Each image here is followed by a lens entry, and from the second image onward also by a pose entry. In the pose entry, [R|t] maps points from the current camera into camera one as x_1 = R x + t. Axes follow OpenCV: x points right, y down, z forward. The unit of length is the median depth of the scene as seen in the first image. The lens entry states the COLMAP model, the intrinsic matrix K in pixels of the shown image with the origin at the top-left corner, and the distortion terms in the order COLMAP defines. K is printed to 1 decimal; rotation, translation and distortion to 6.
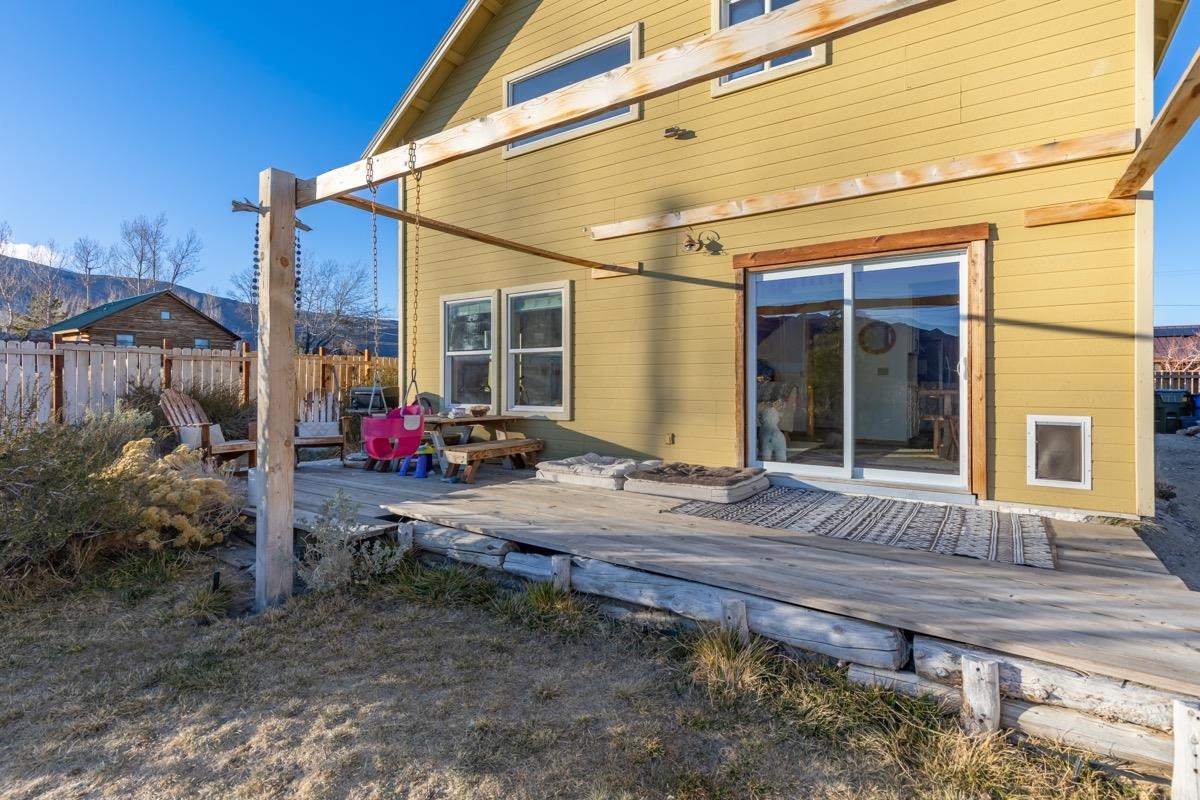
lens RADIAL K [[612.6, 0, 516.8], [0, 612.6, 376.7], [0, 0, 1]] dist [0.000075, 0.000583]
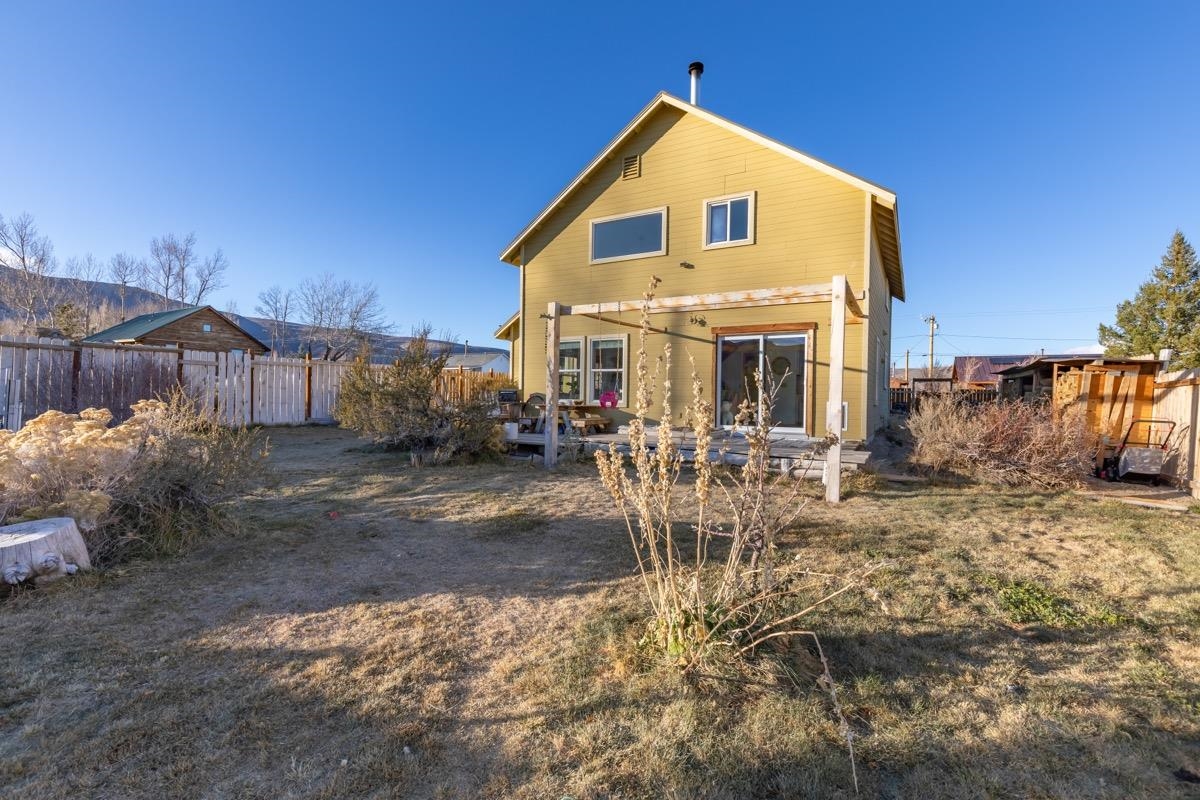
lens RADIAL K [[515.2, 0, 600.0], [0, 515.2, 400.0], [0, 0, 1]] dist [0.000302, -0.000021]
pose [[0.985106, 0.009086, 0.171711, -0.307475], [-0.013077, 0.999670, 0.022127, 0.016071], [-0.171453, -0.024043, 0.984899, -0.645426]]
